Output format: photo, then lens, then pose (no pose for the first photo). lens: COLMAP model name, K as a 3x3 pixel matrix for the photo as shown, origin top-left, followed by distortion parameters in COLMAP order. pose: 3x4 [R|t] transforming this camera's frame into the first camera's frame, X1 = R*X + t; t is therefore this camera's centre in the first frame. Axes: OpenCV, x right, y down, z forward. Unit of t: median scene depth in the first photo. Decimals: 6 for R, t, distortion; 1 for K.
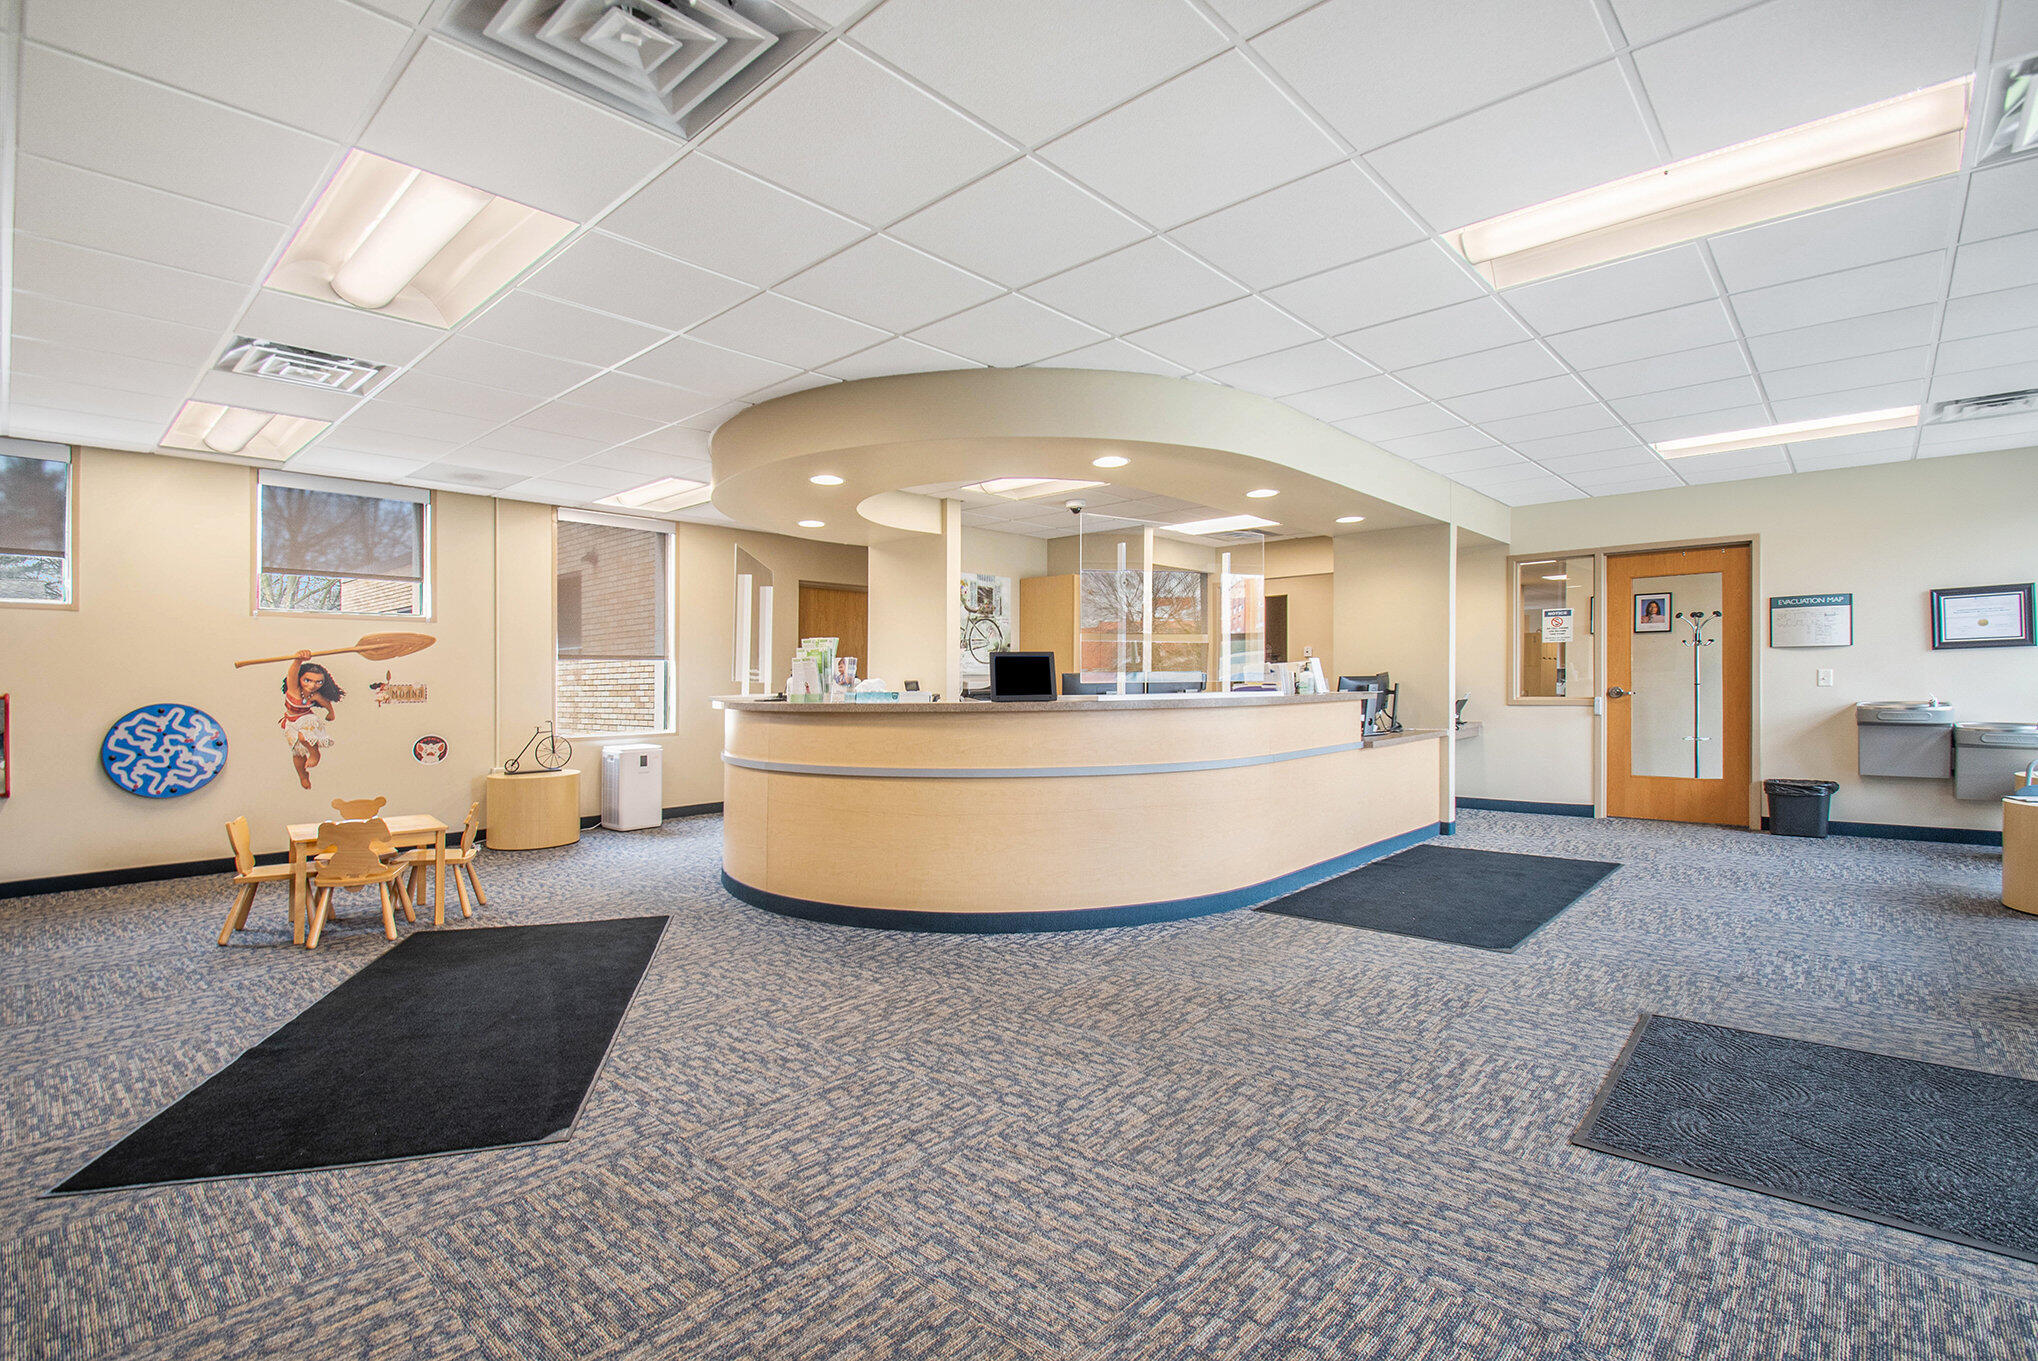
lens RADIAL K [[898.8, 0, 1019.0], [0, 898.8, 680.5], [0, 0, 1]] dist [0.023181, -0.019486]
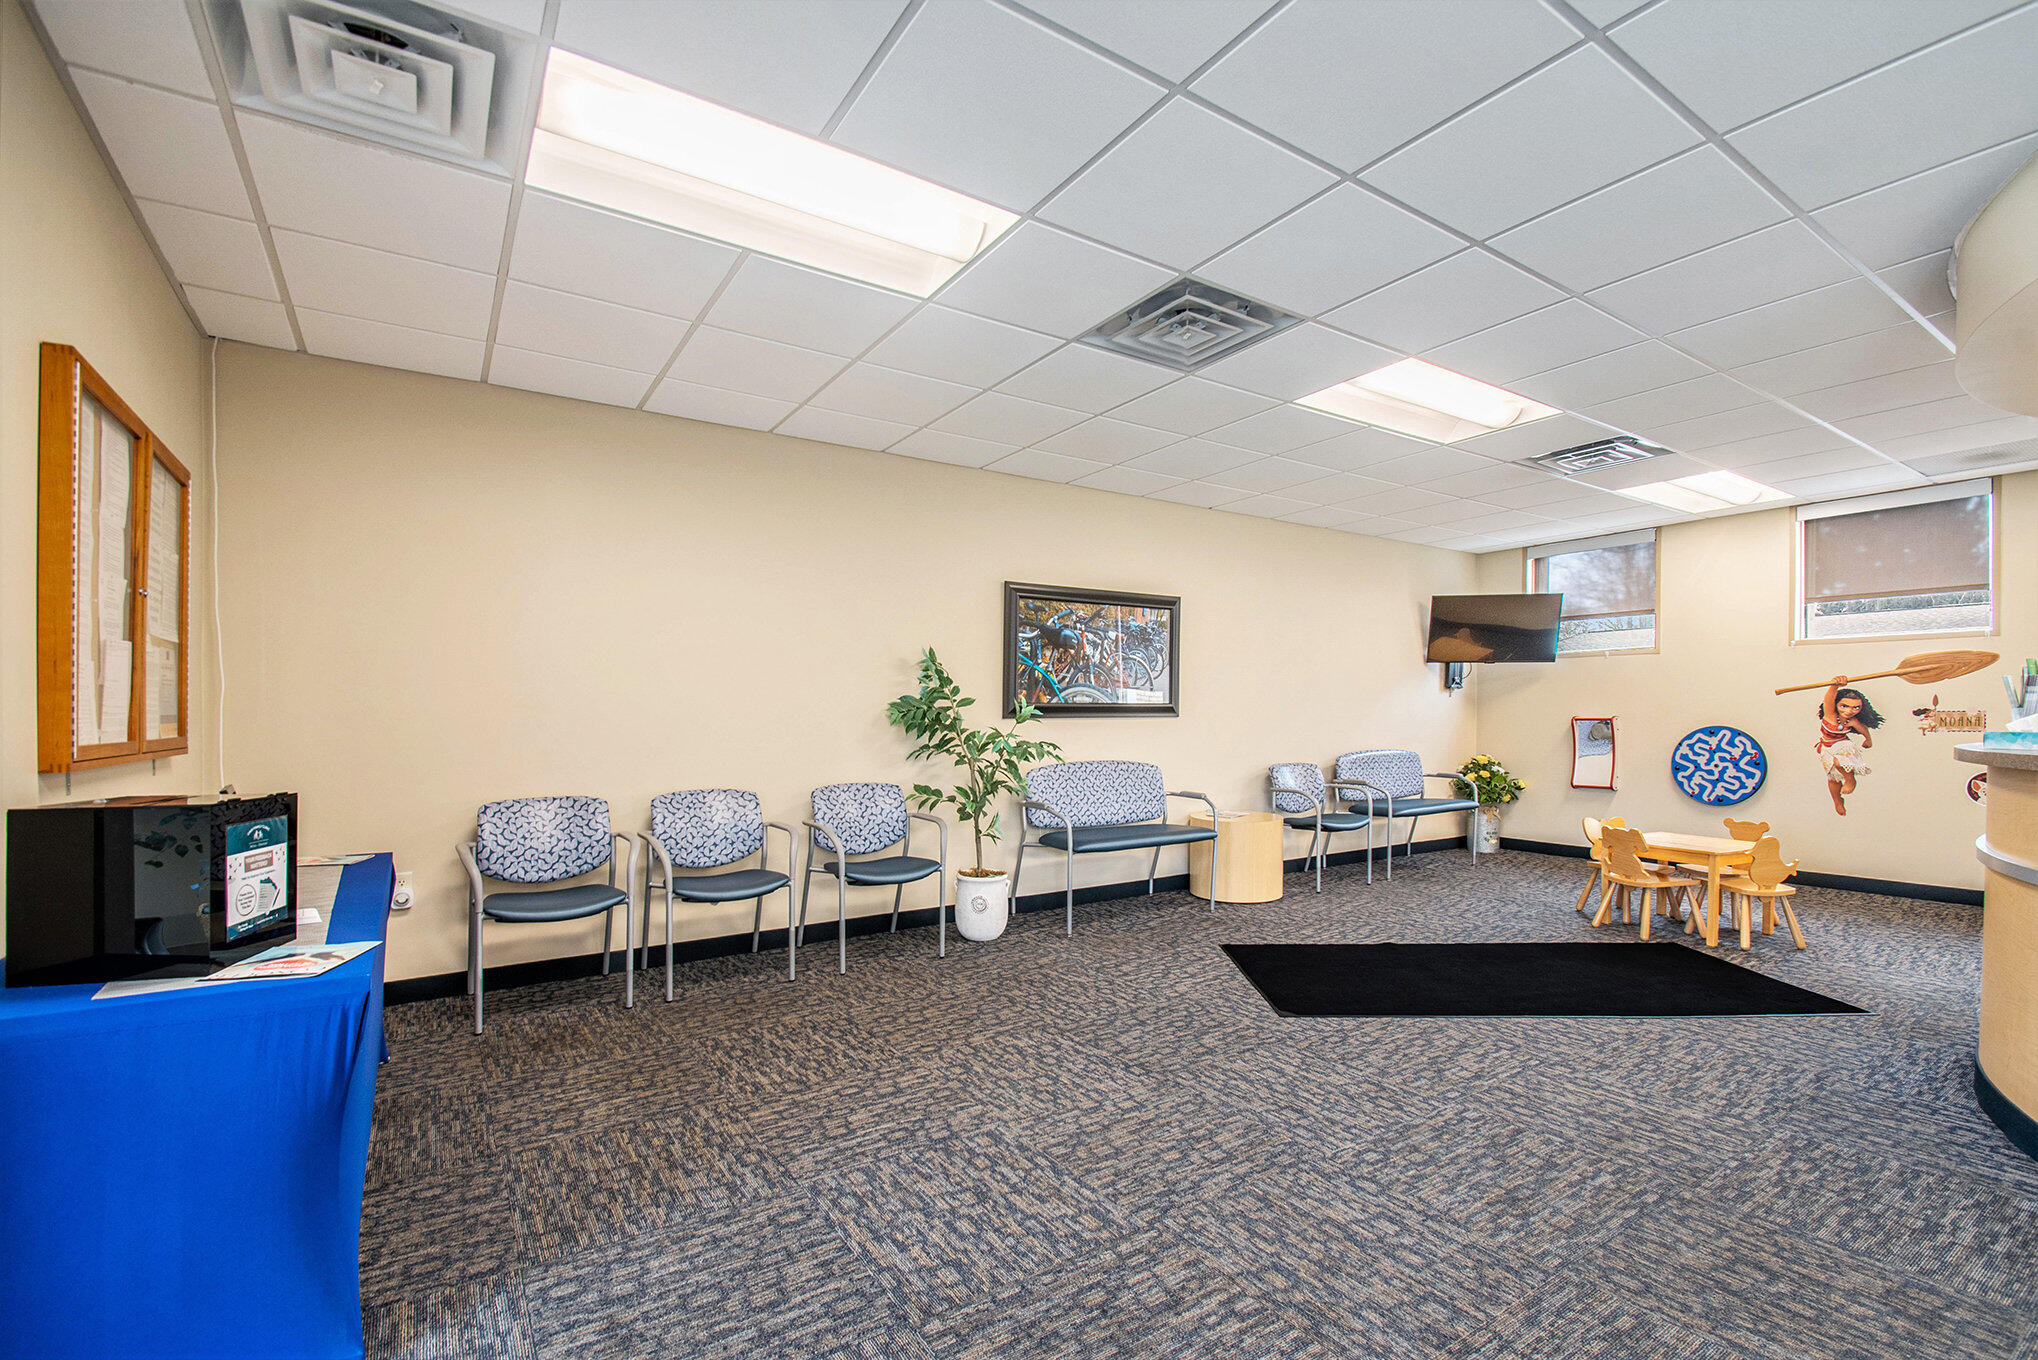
lens RADIAL K [[922.6, 0, 1003.7], [0, 922.6, 718.1], [0, 0, 1]] dist [0.023929, -0.022188]
pose [[-0.246913, 0.014575, -0.968928, 0.477218], [0.008135, 0.999883, 0.012968, -0.008653], [0.969004, -0.004680, -0.247002, 0.396832]]
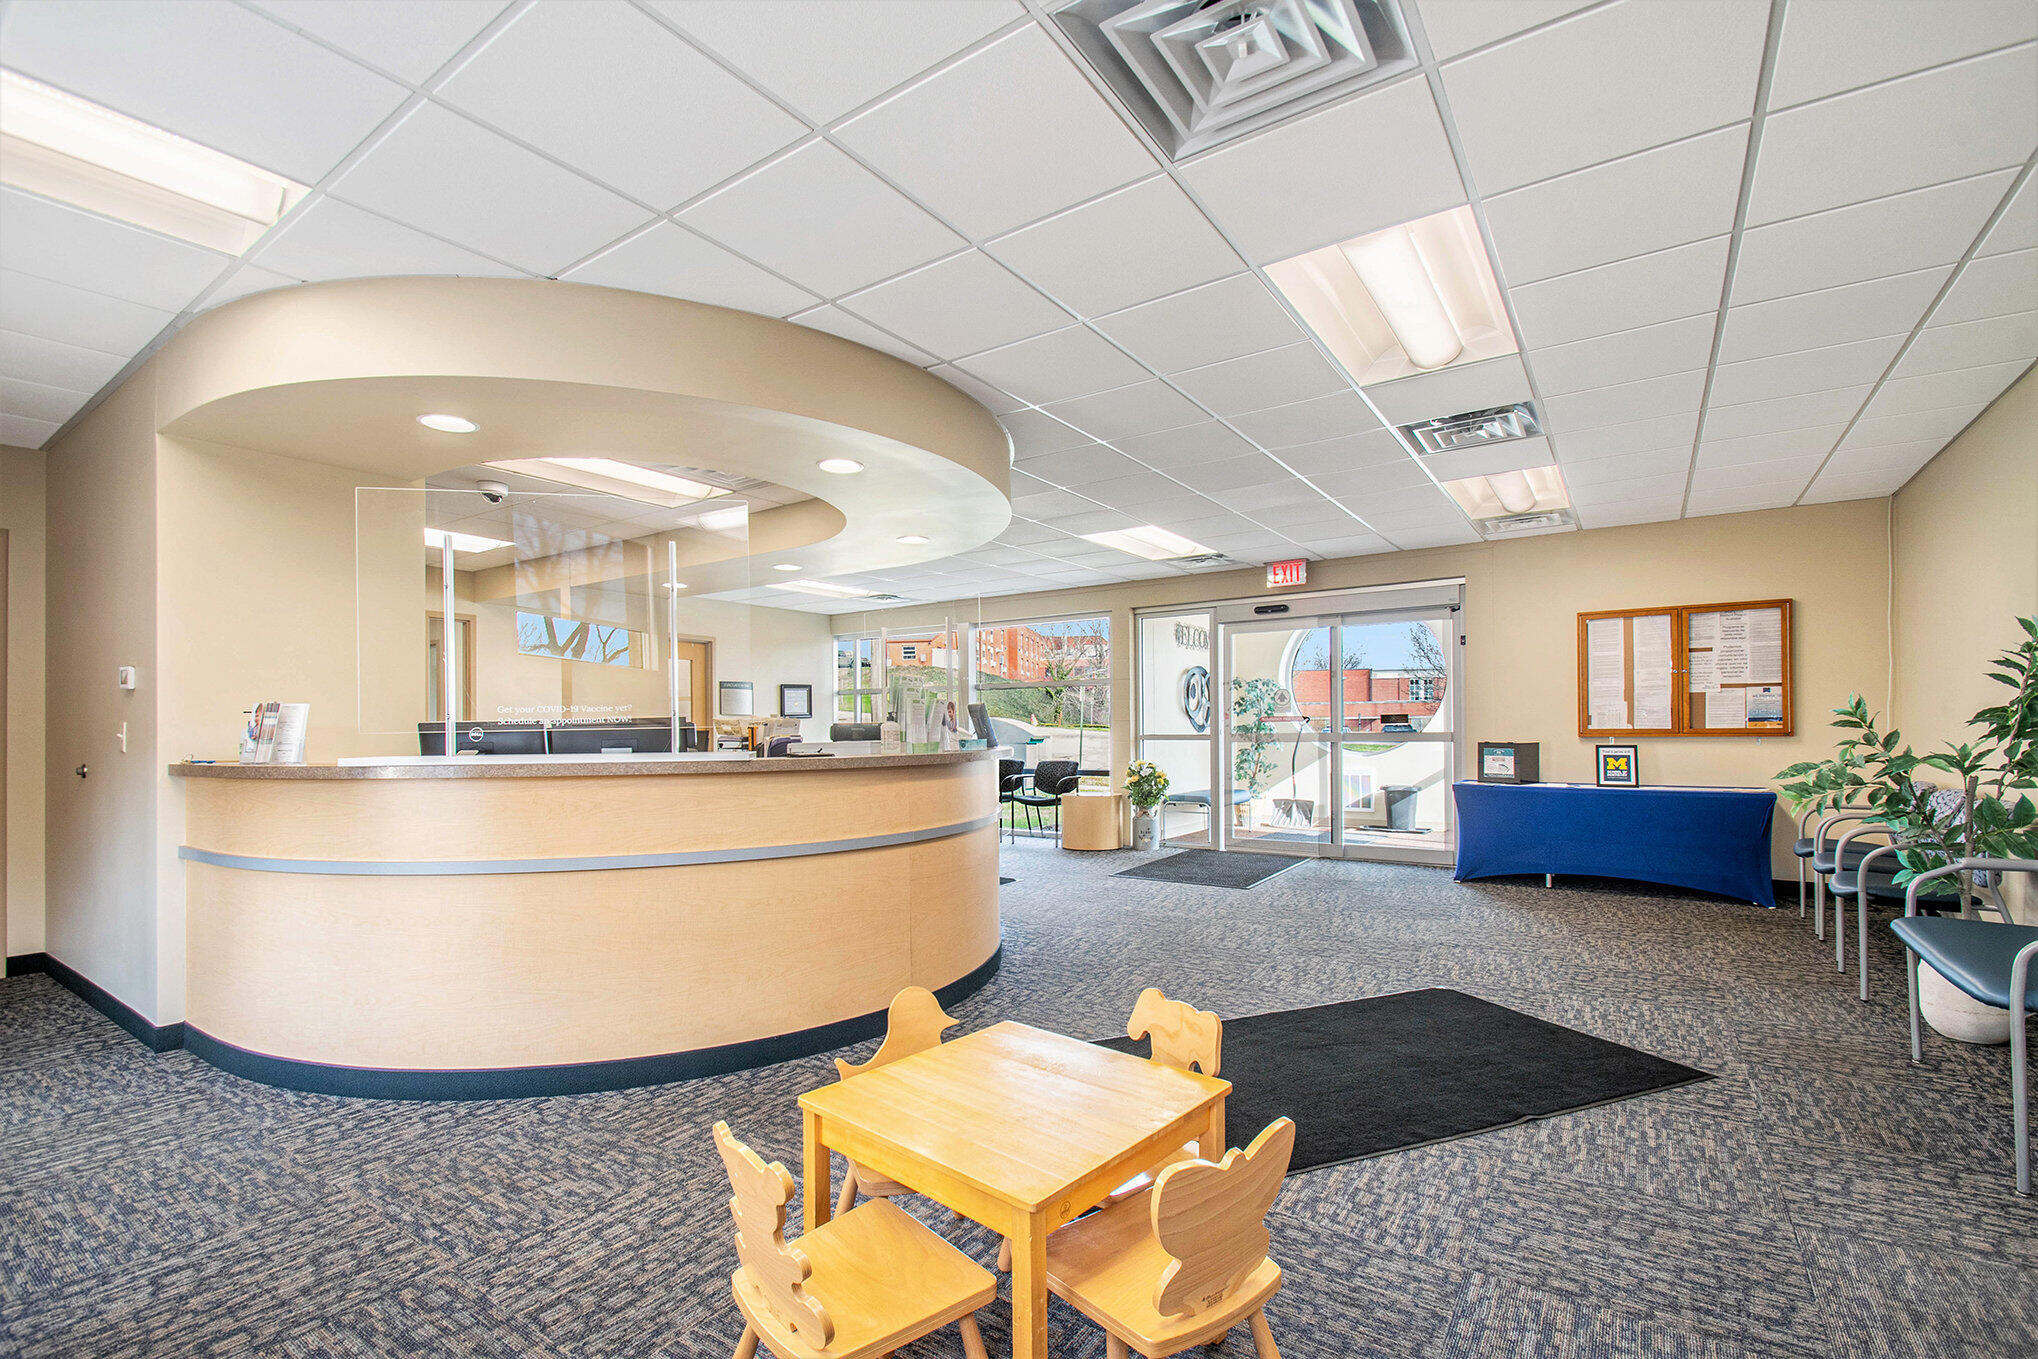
lens RADIAL K [[922.6, 0, 1003.7], [0, 922.6, 717.6], [0, 0, 1]] dist [0.023929, -0.022188]
pose [[-0.125008, 0.024265, 0.991859, -0.923191], [0.007373, 0.999696, -0.023528, 0.010898], [-0.992128, 0.004372, -0.125149, 0.874617]]
